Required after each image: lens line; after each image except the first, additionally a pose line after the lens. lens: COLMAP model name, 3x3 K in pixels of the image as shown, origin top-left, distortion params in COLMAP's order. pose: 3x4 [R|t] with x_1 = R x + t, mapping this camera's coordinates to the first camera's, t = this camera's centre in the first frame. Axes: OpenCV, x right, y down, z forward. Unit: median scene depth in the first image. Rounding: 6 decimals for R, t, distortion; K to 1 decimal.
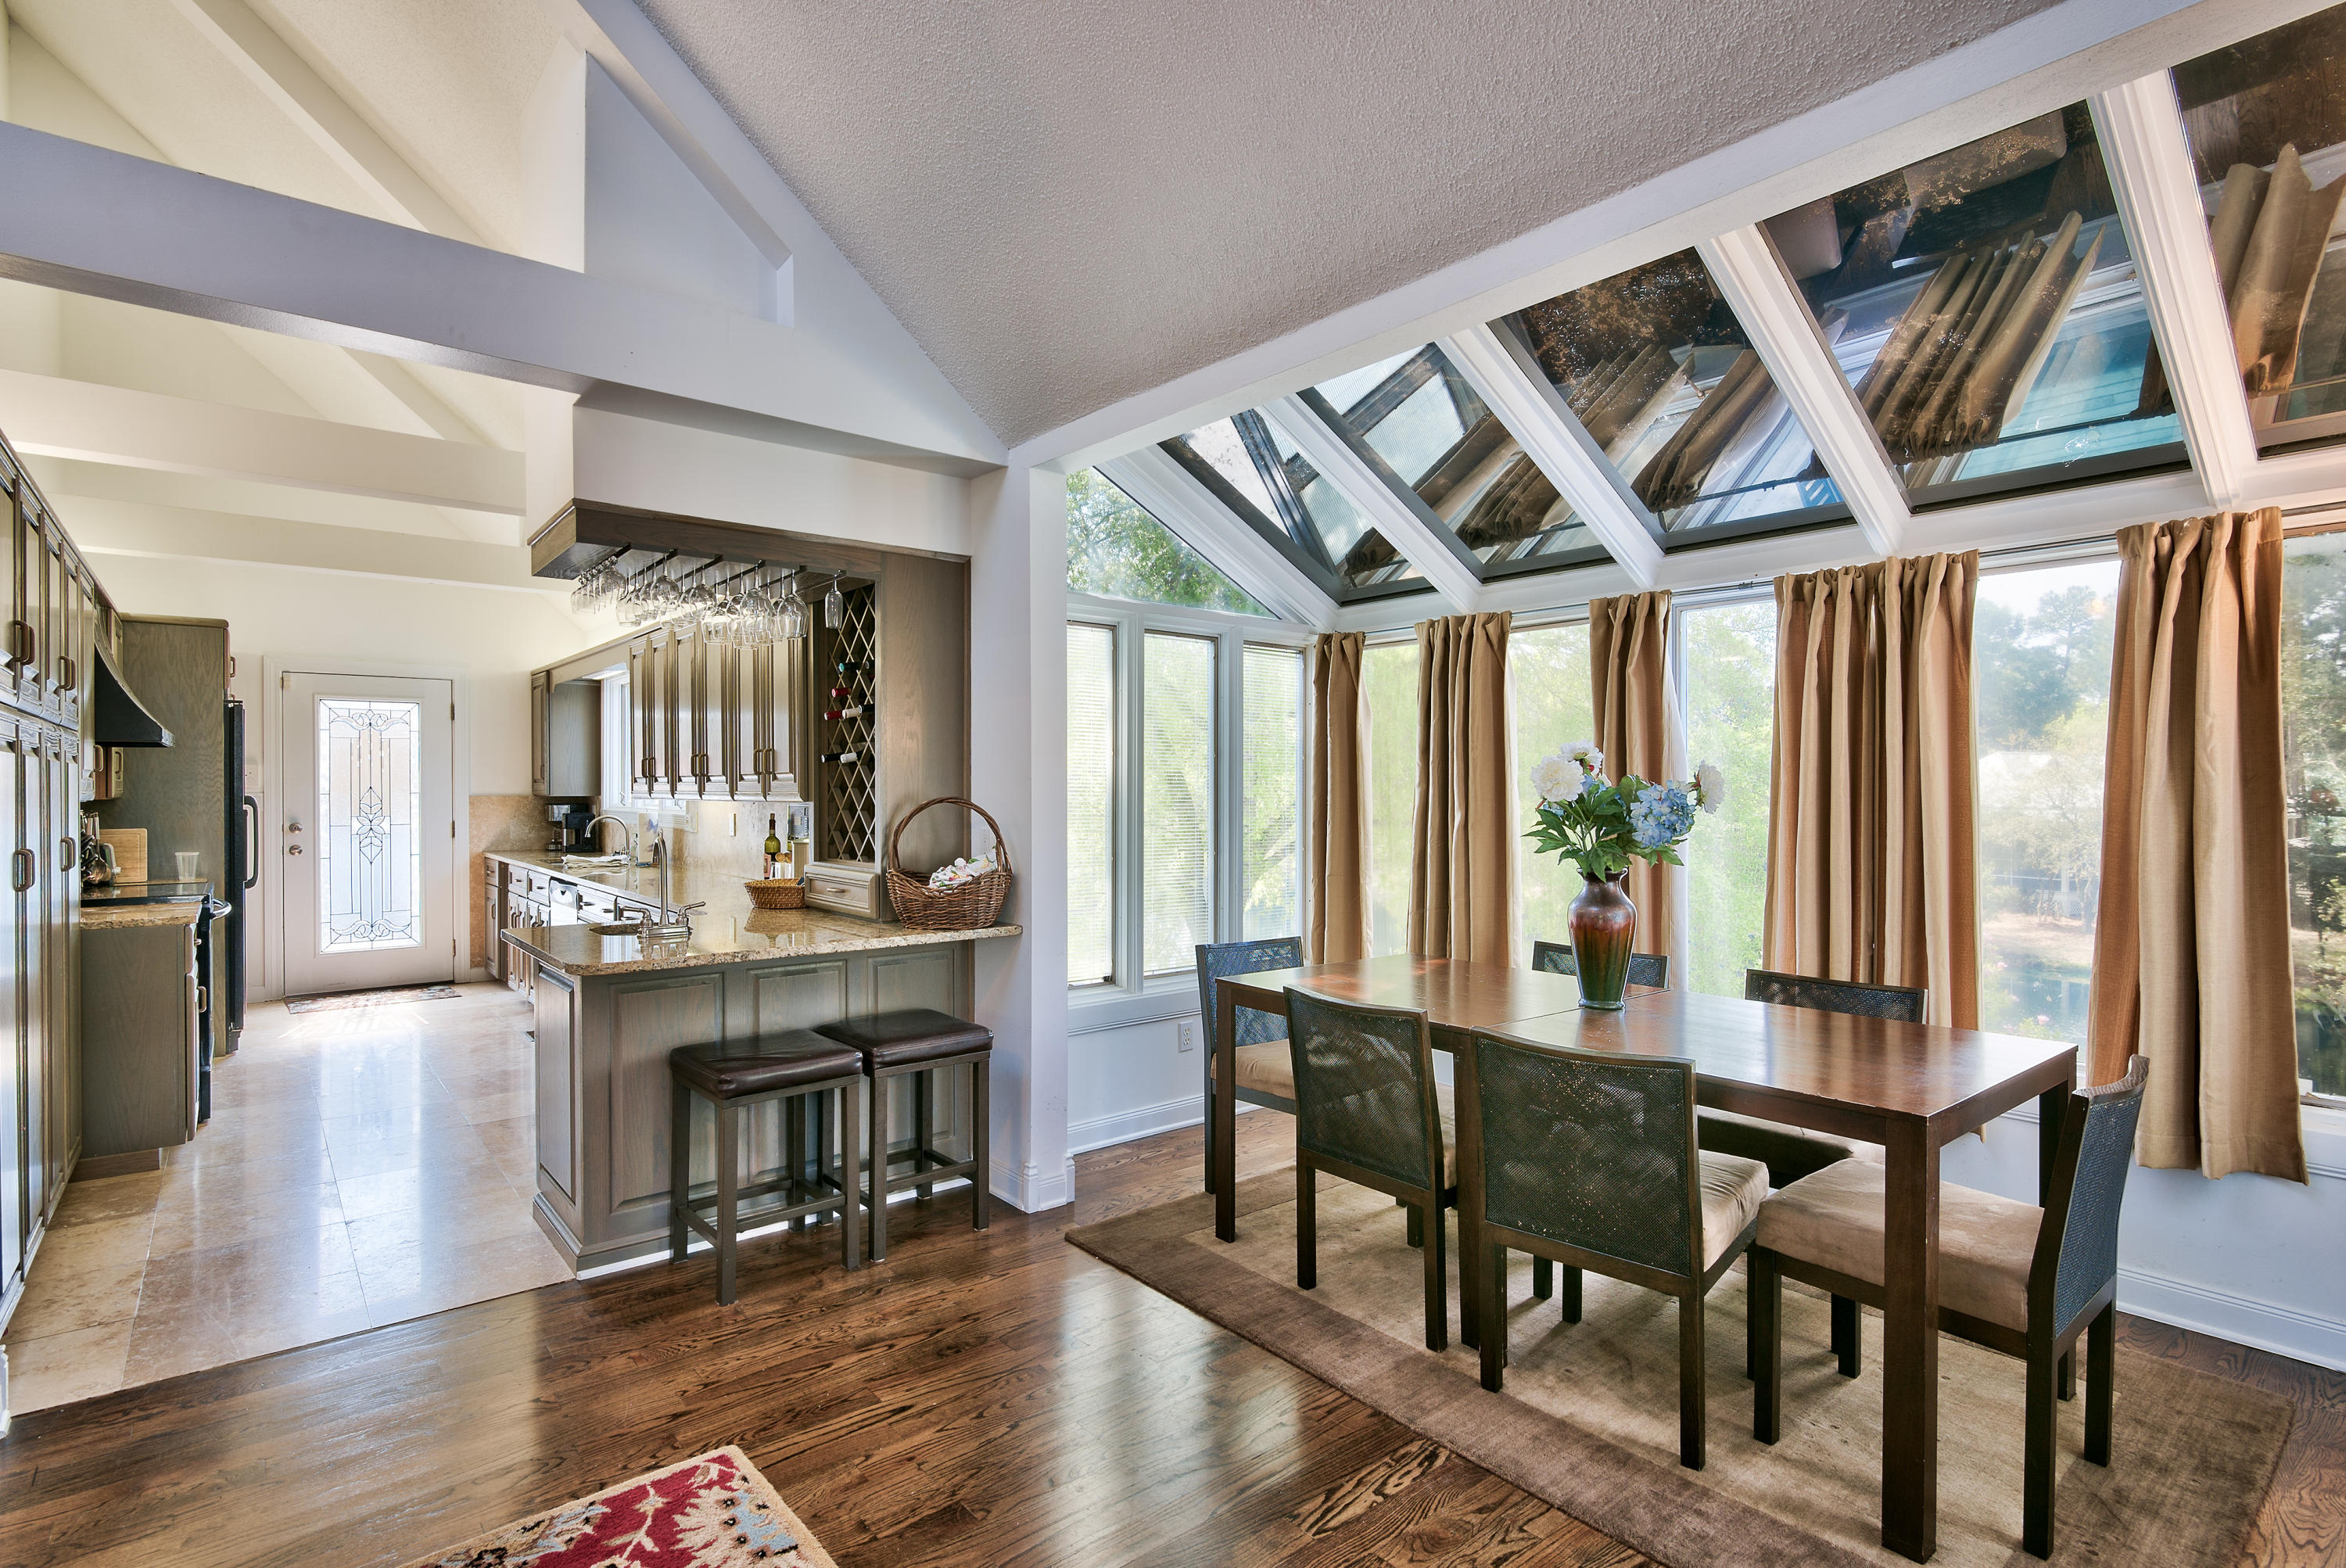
lens RADIAL K [[1143.8, 0, 1176.0], [0, 1143.8, 786.4], [0, 0, 1]] dist [-0.009484, 0.000664]
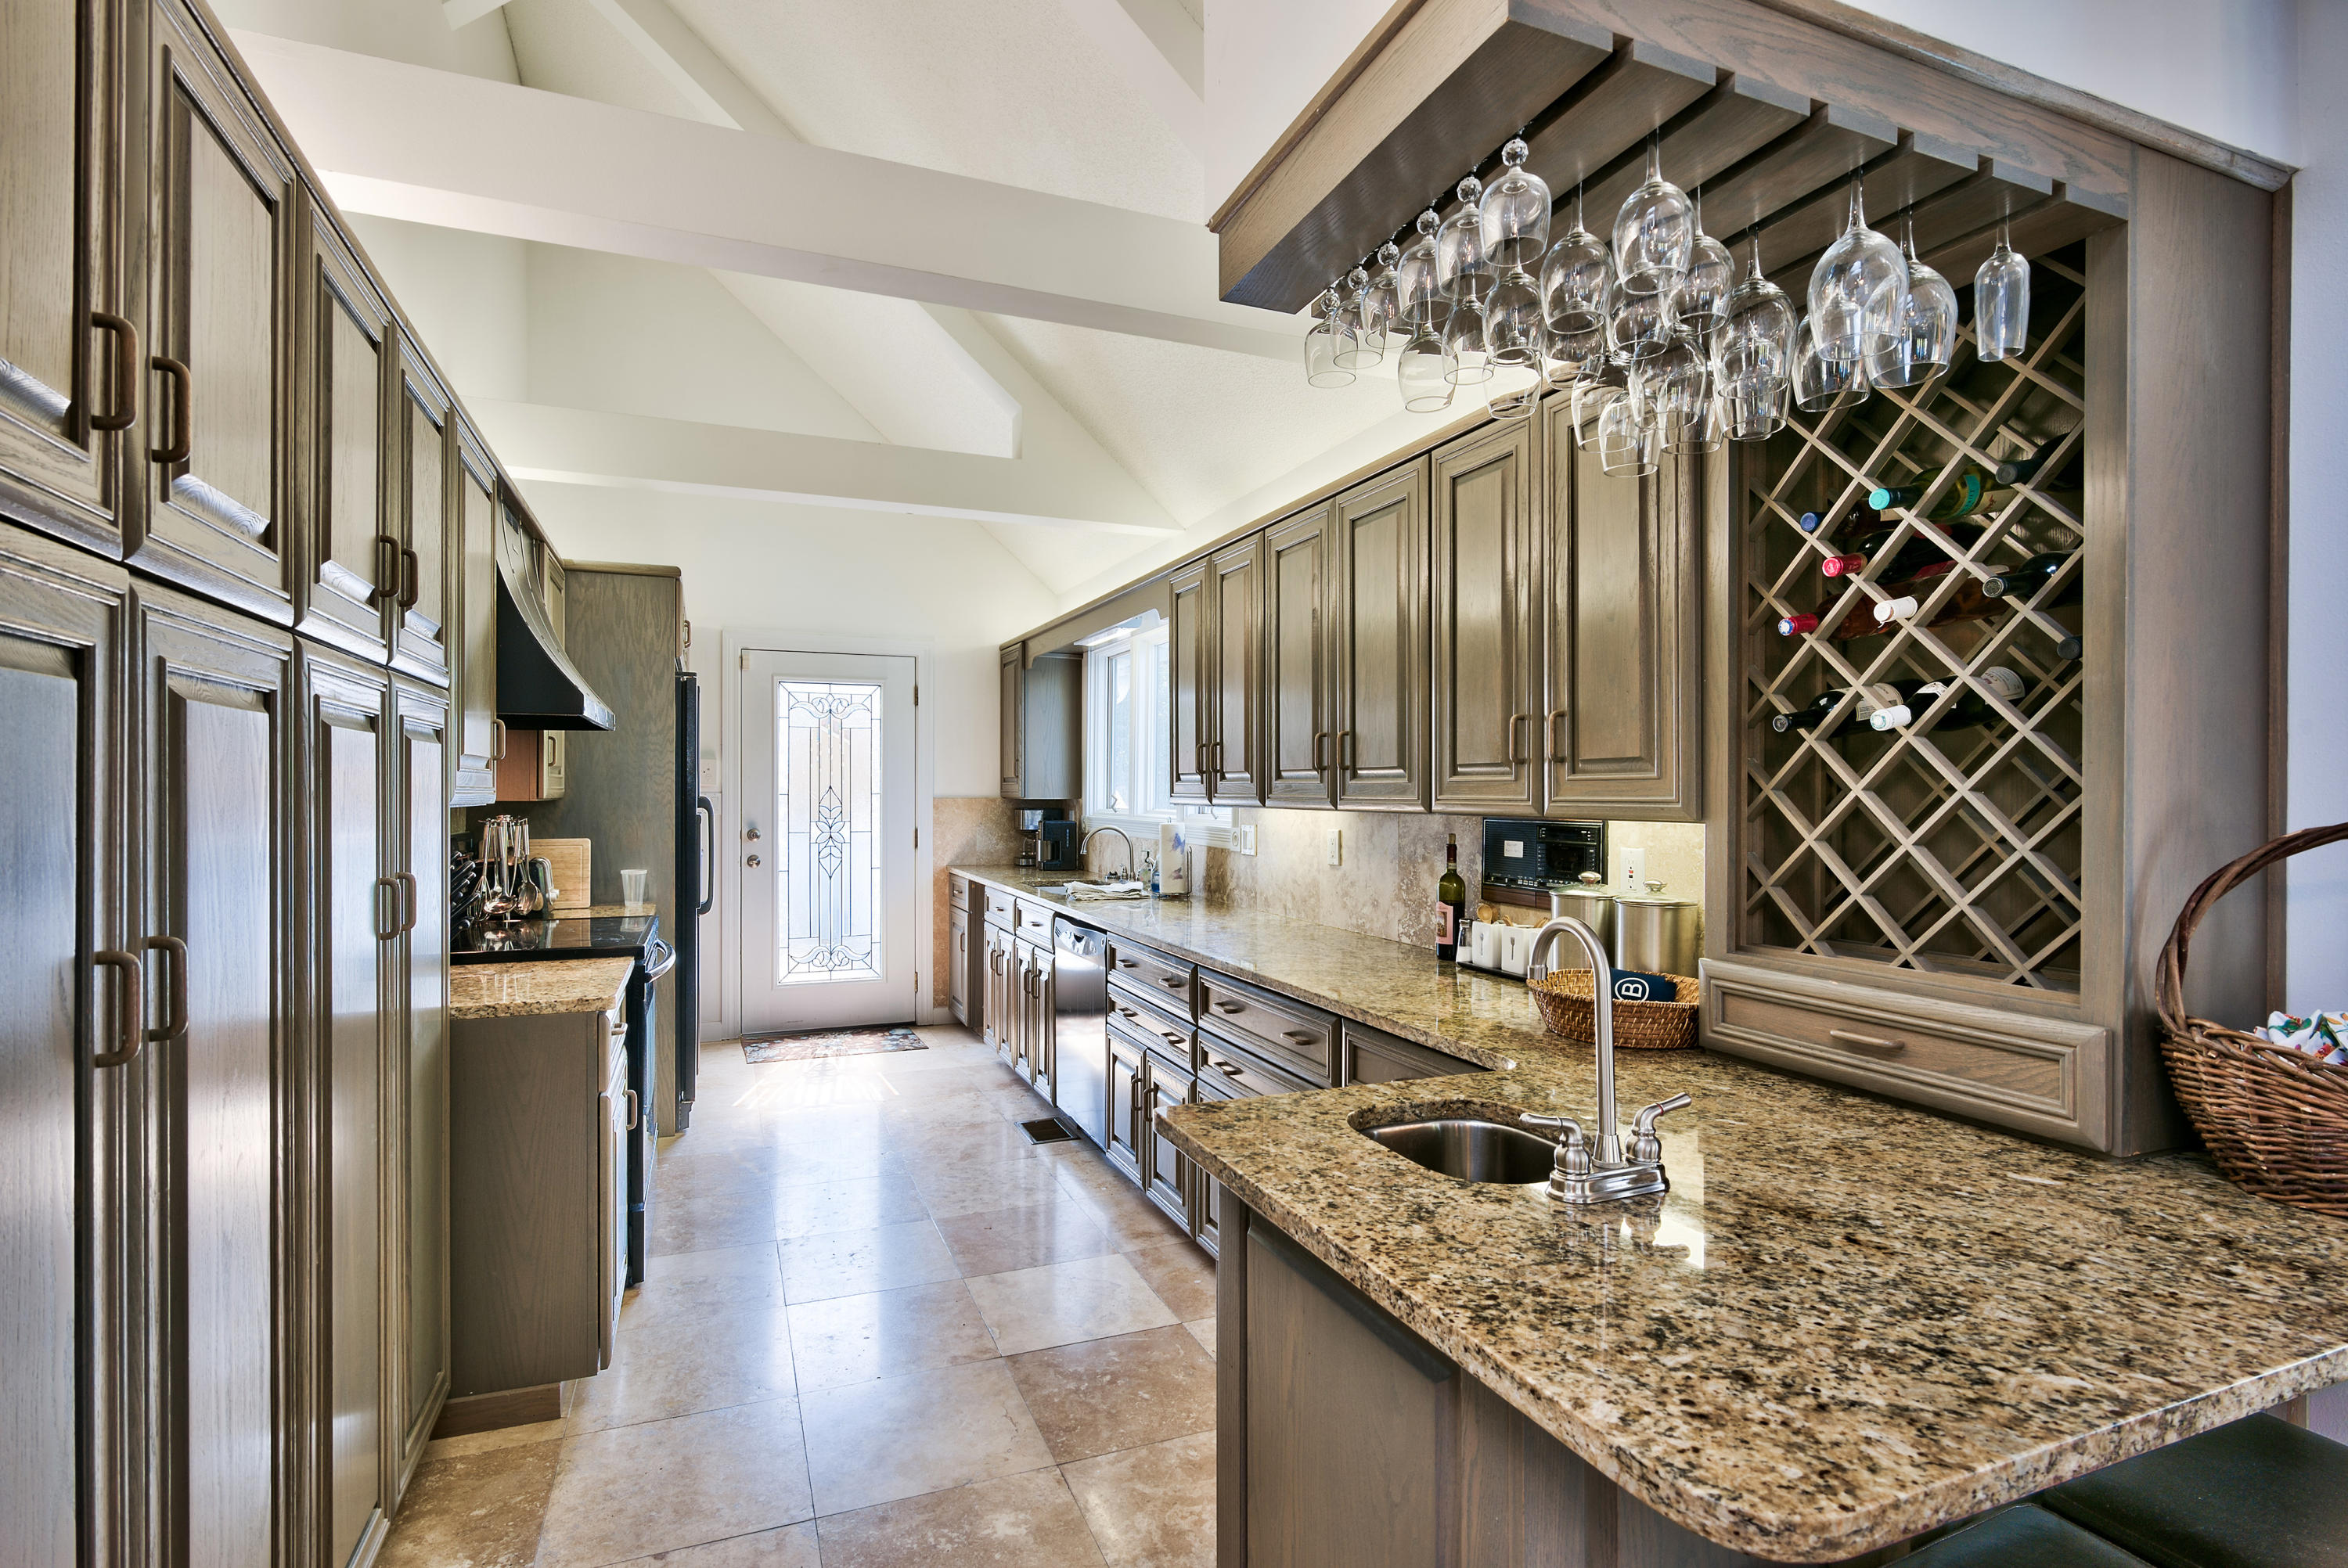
lens RADIAL K [[1144.5, 0, 1167.3], [0, 1144.5, 786.4], [0, 0, 1]] dist [-0.009484, 0.000664]
pose [[0.952066, 0.003448, -0.305872, -0.233759], [-0.004274, 0.999989, -0.002031, 0.001171], [0.305861, 0.003241, 0.952071, 0.300517]]
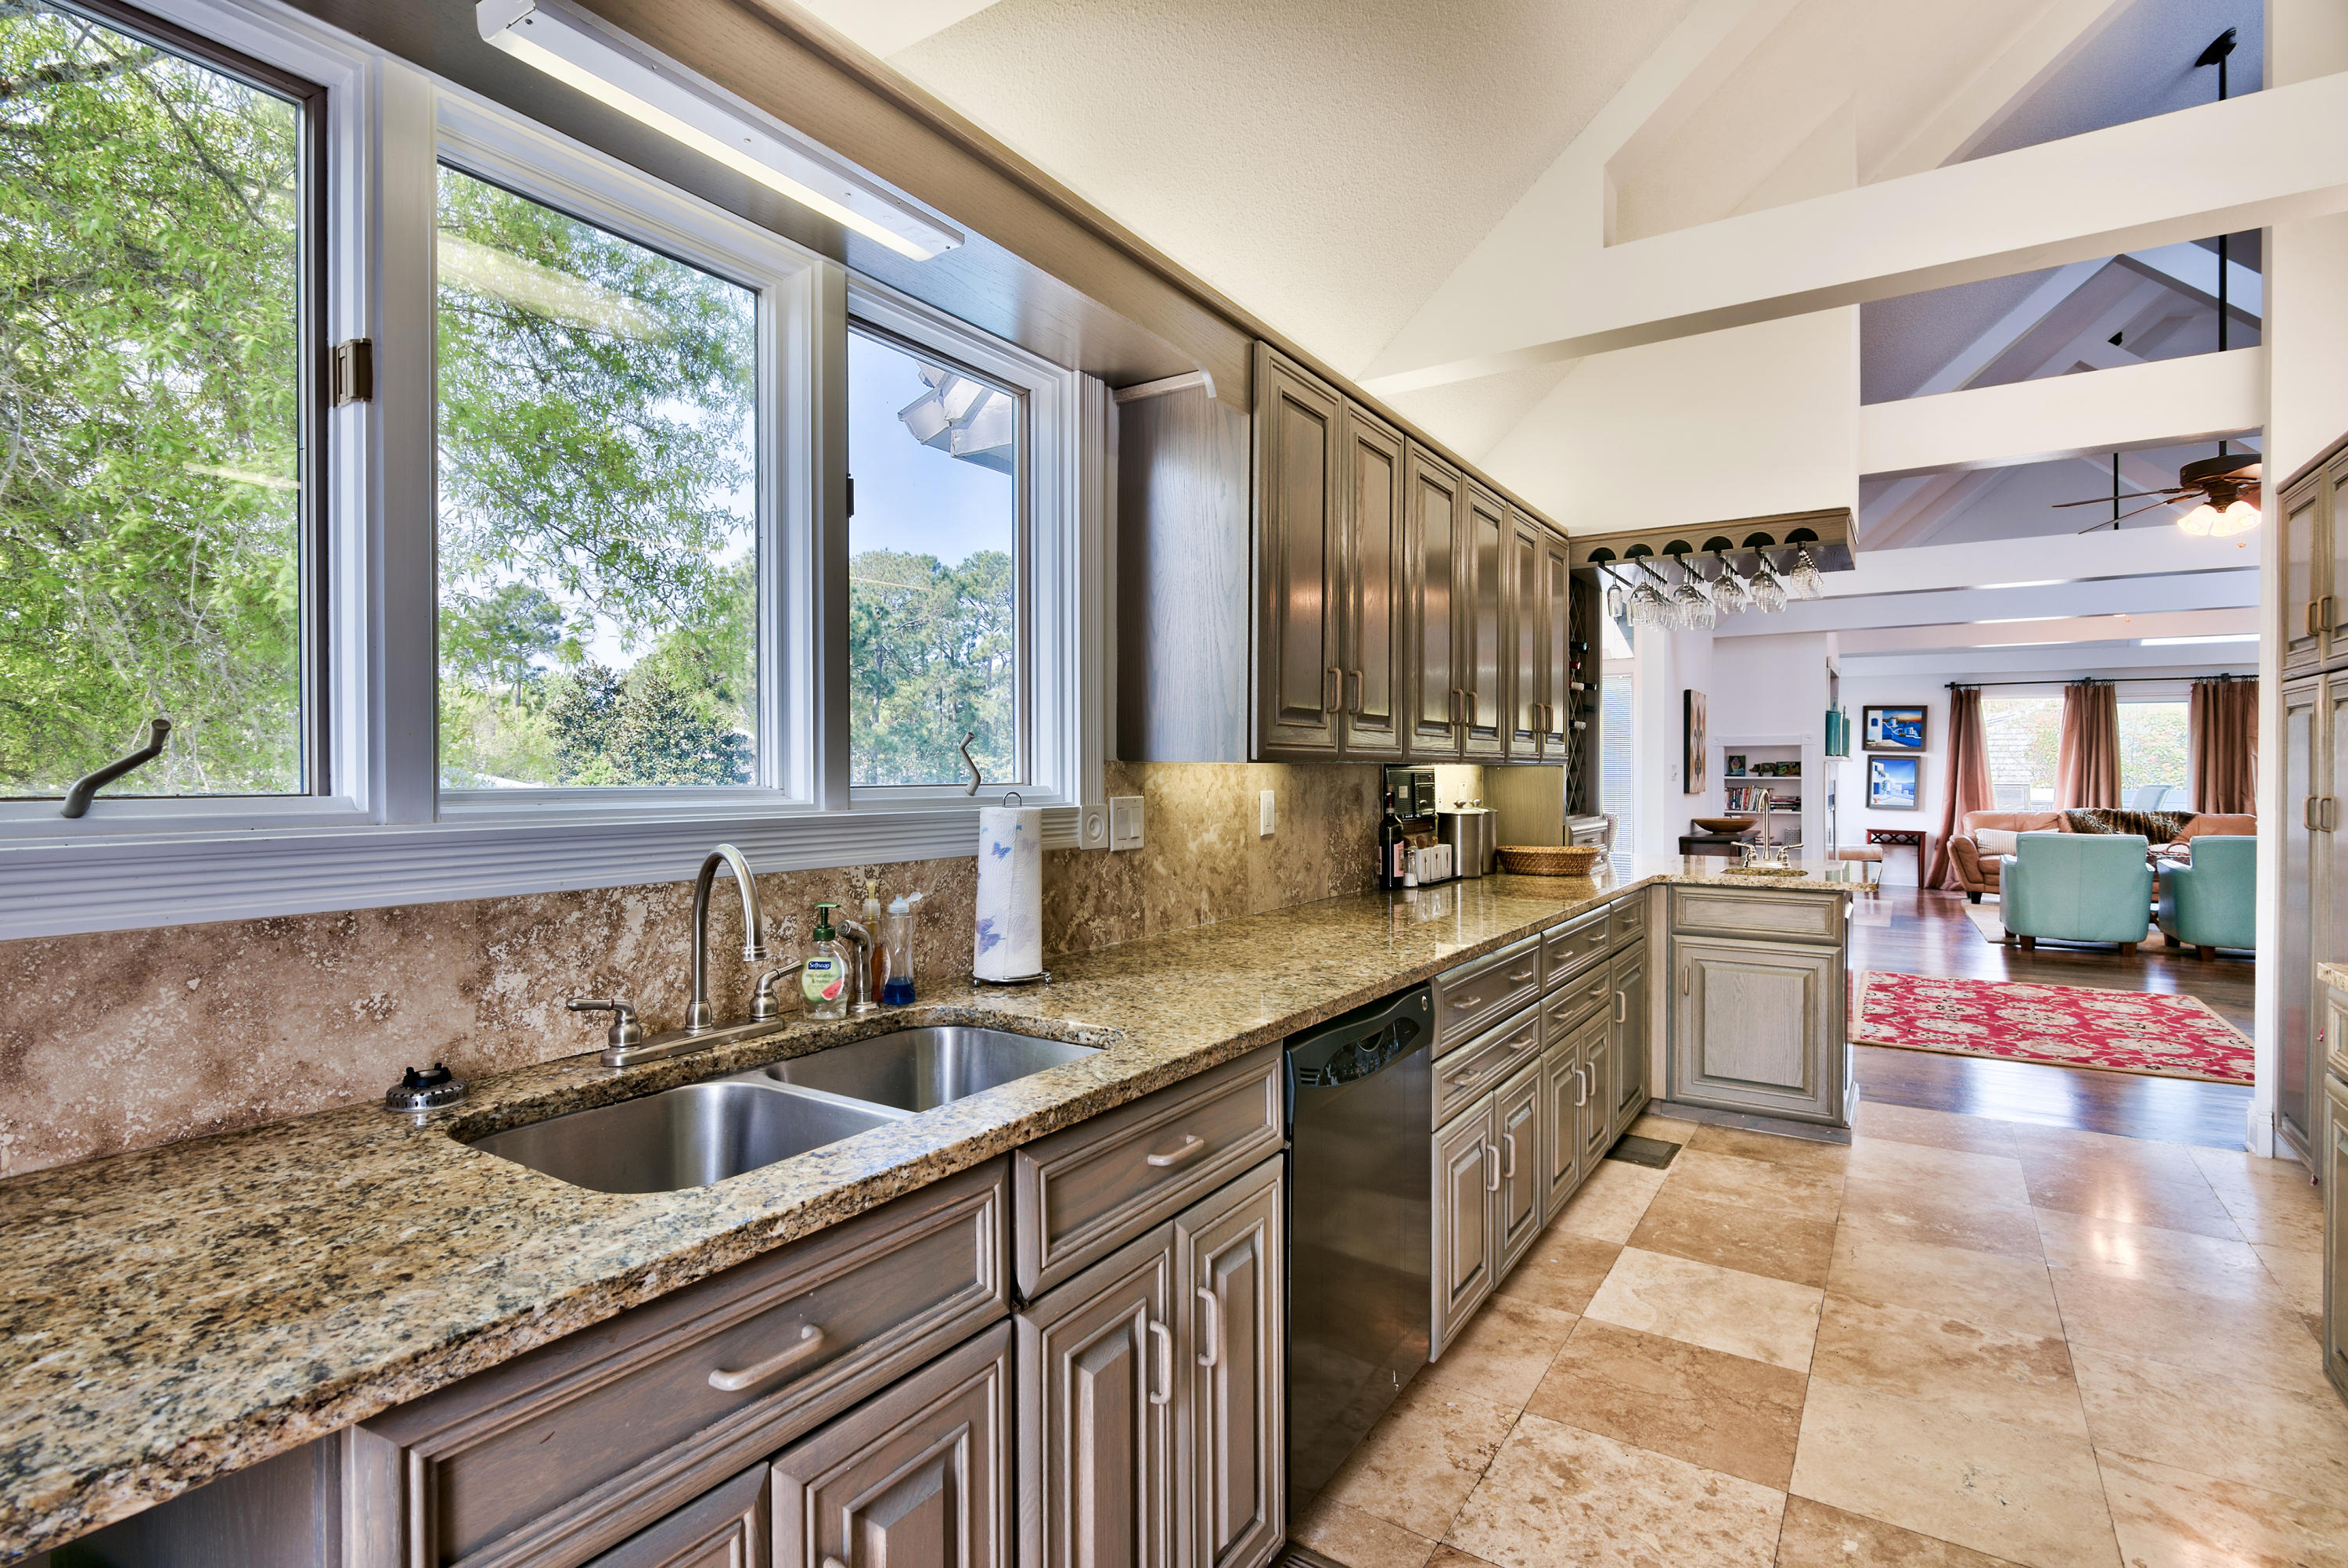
lens RADIAL K [[1144.5, 0, 1184.5], [0, 1144.5, 771.9], [0, 0, 1]] dist [-0.009484, 0.000664]
pose [[-0.312086, 0.001726, 0.950052, -0.685235], [-0.001578, 0.999996, -0.002335, 0.012647], [-0.950053, -0.002228, -0.312082, 0.940094]]
